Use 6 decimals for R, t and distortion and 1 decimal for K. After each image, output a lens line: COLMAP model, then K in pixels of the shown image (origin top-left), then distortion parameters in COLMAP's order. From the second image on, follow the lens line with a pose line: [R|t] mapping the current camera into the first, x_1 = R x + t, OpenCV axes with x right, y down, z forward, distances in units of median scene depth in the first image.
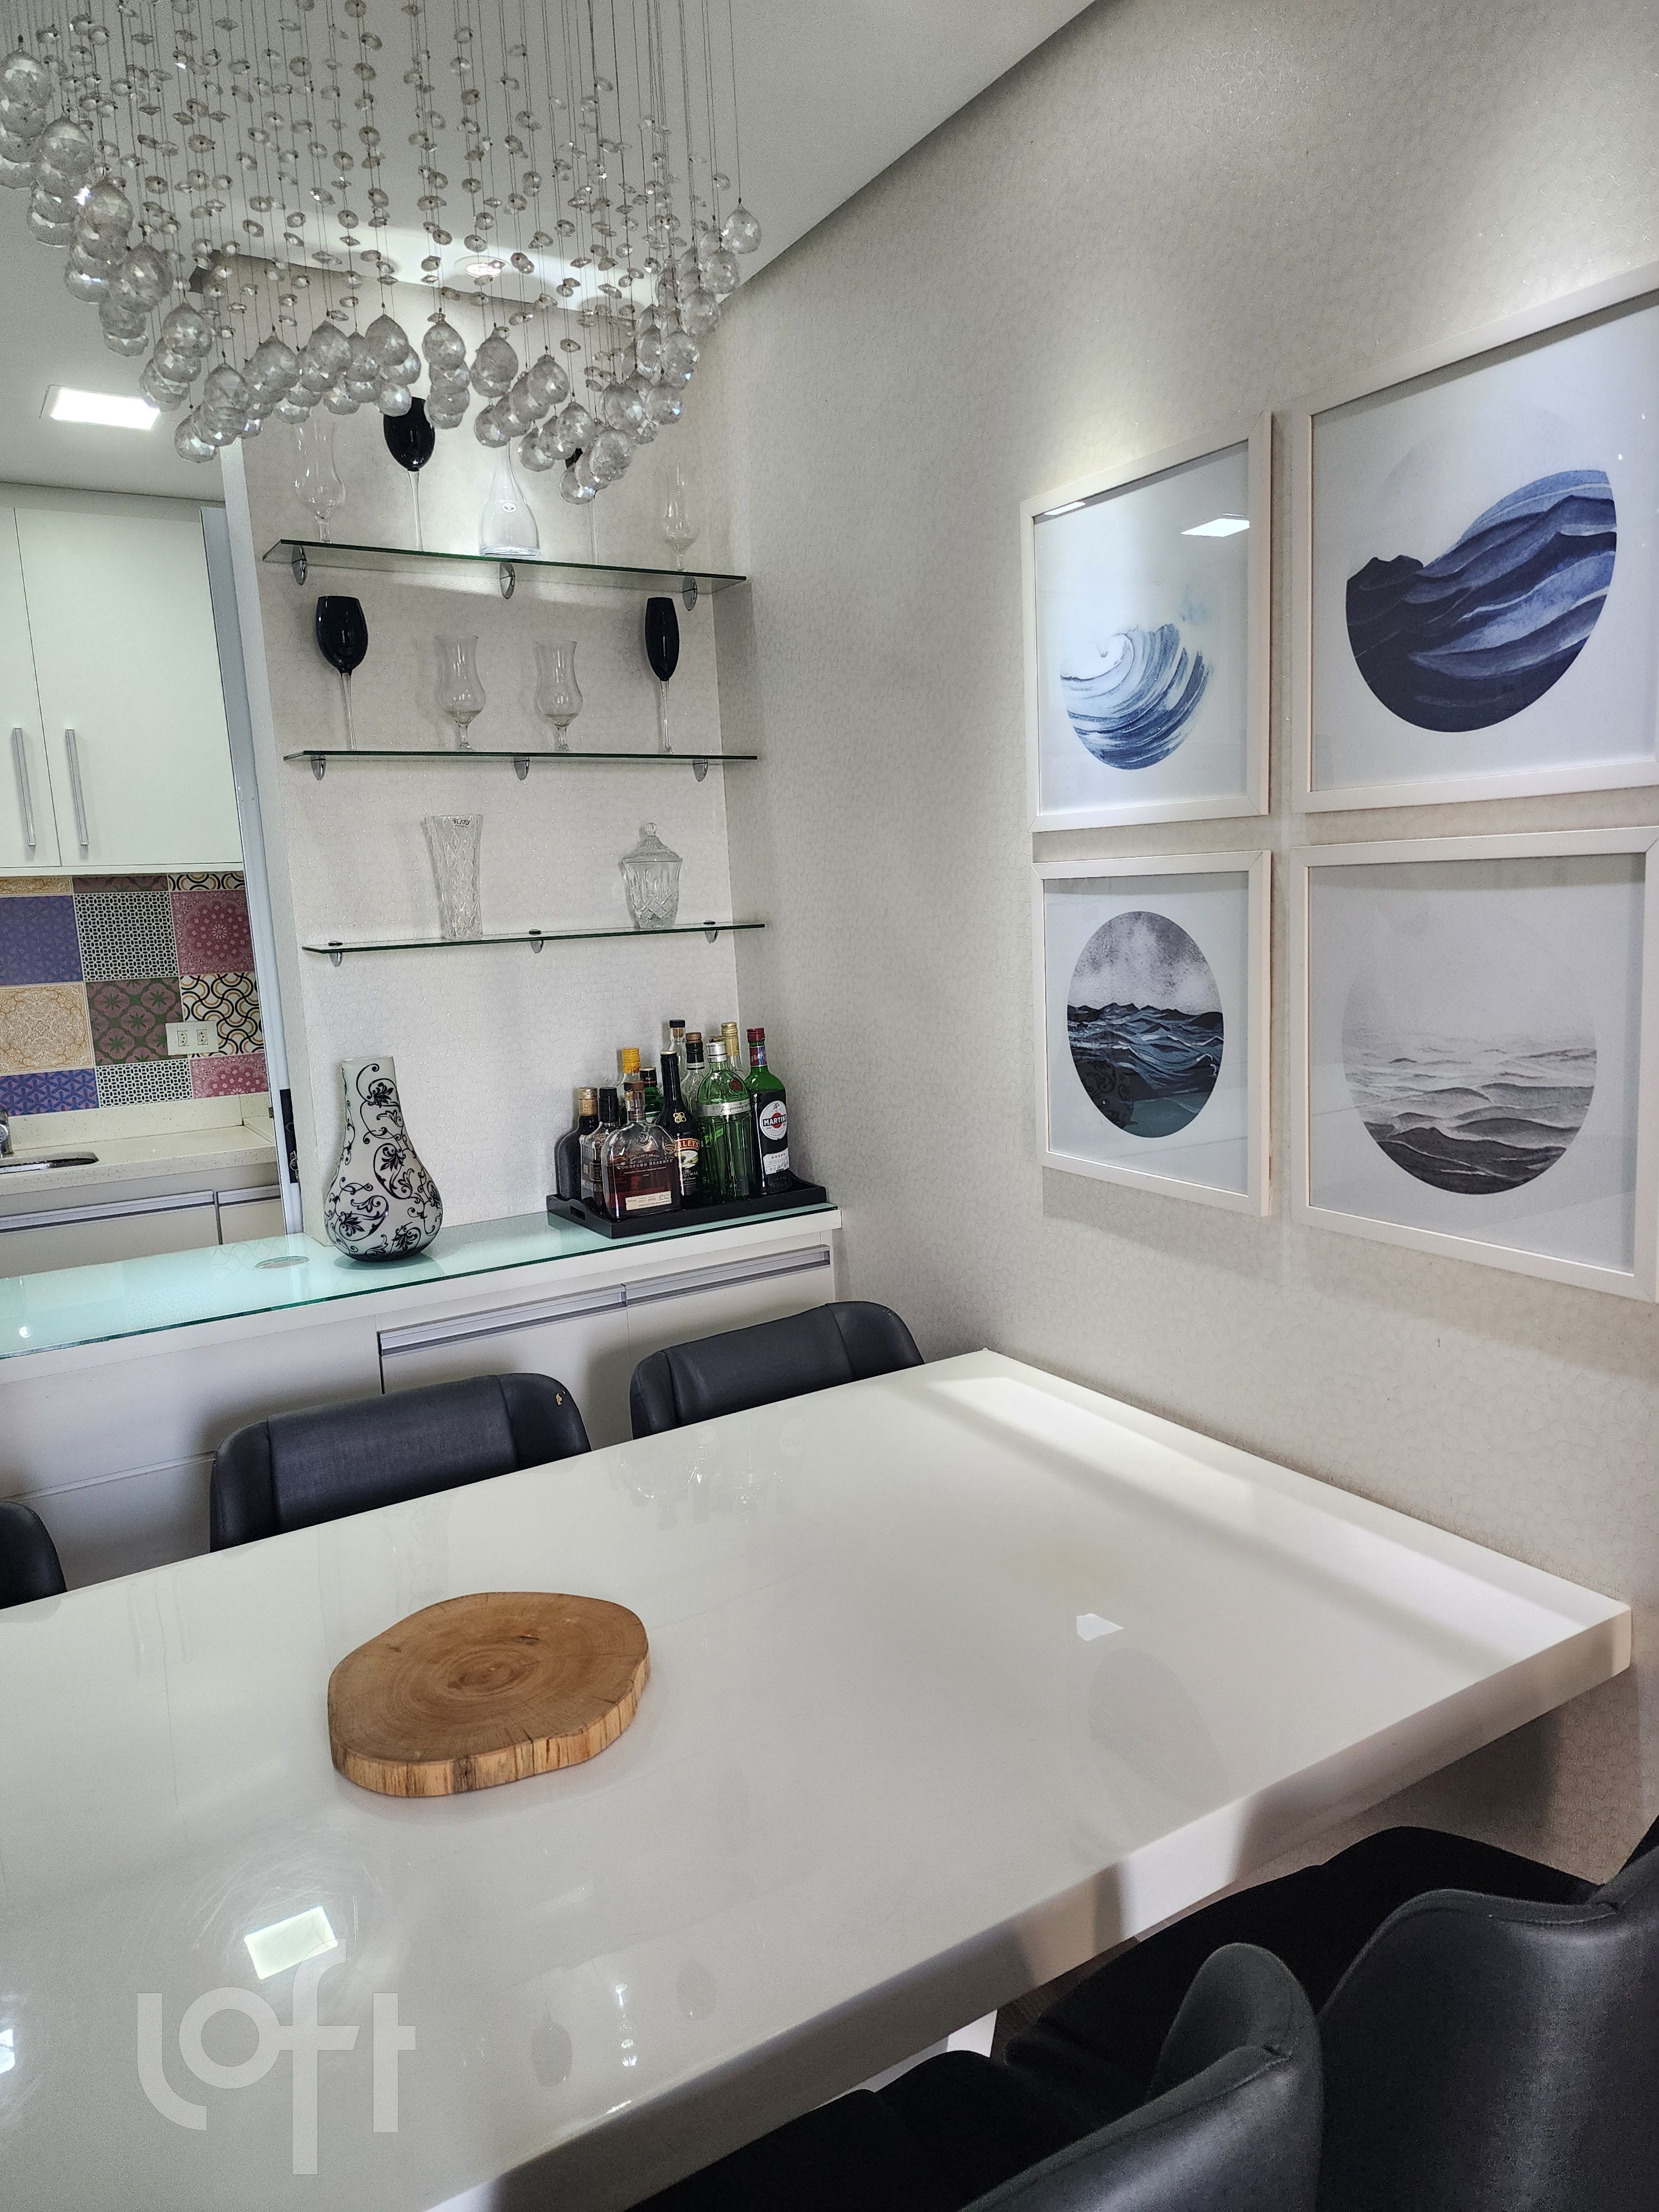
lens RADIAL K [[1446.6, 0, 833.4], [0, 1446.6, 1144.8], [0, 0, 1]] dist [0.007740, -0.000516]
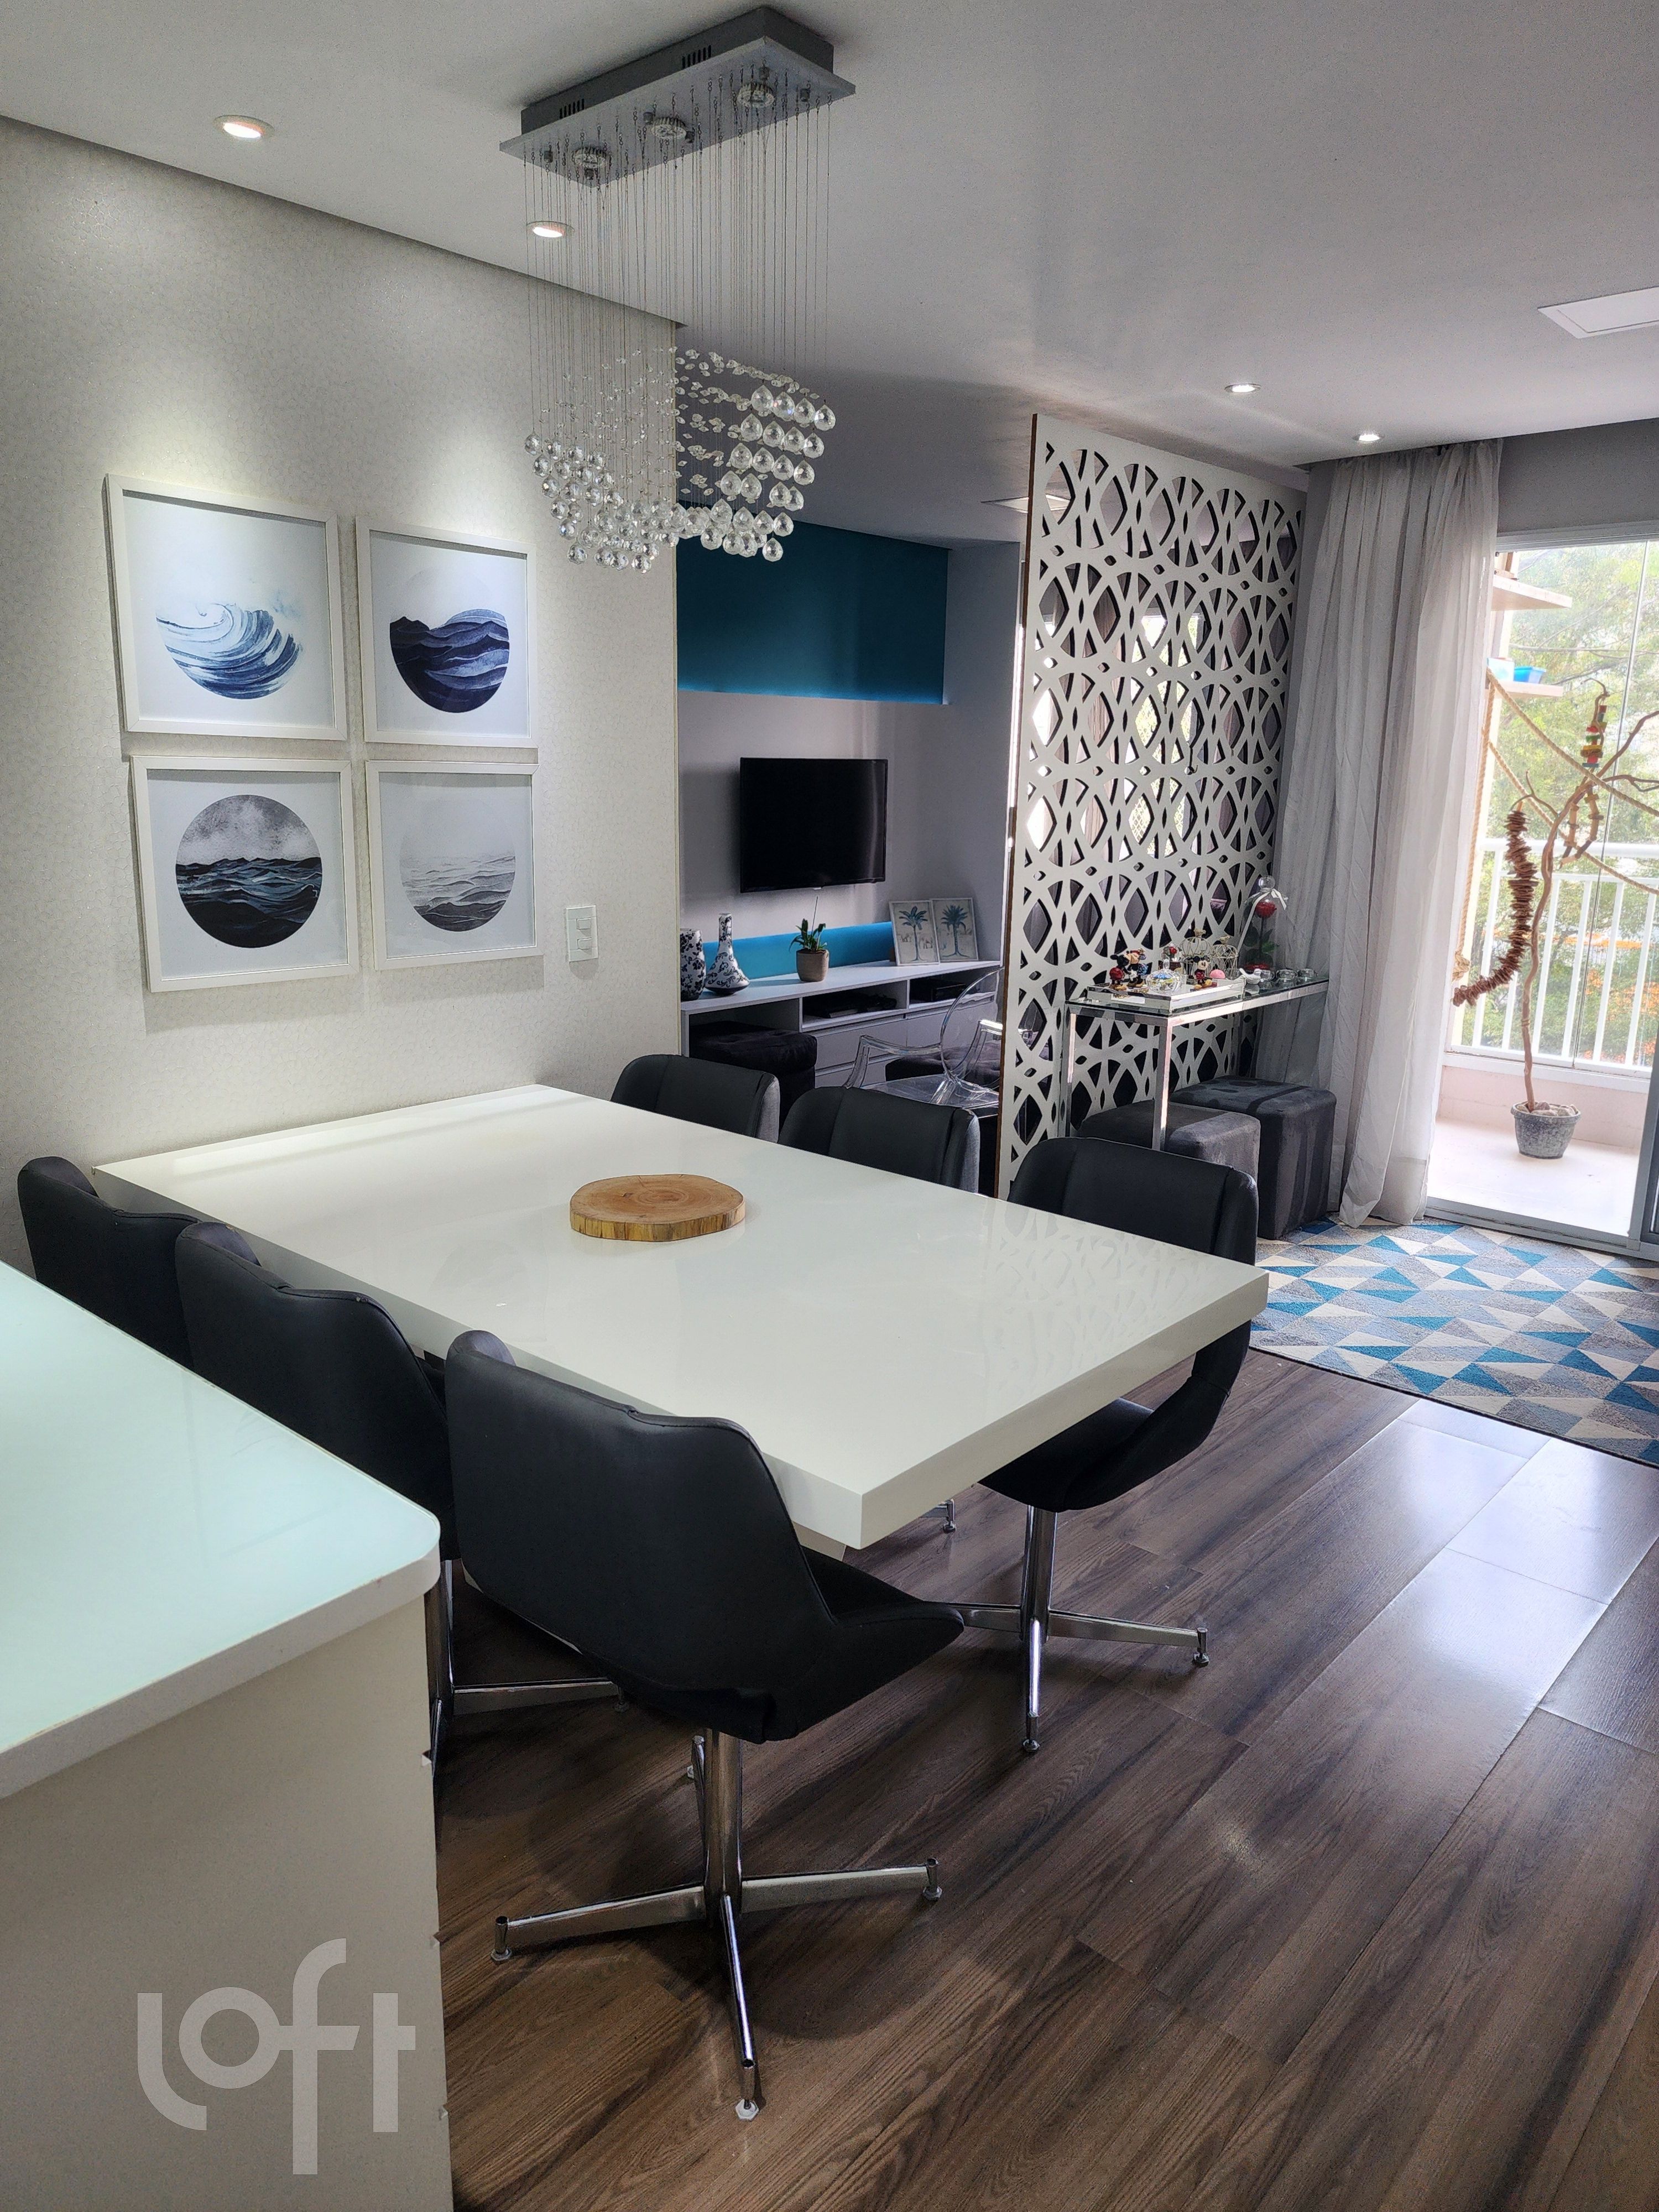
lens RADIAL K [[1486.6, 0, 829.5], [0, 1486.6, 1106.0], [0, 0, 1]] dist [0.021307, -0.002629]
pose [[-0.286770, -0.171711, 0.942485, -1.560527], [0.165997, 0.960018, 0.225413, -0.105997], [-0.943509, 0.221091, -0.246800, 0.935072]]
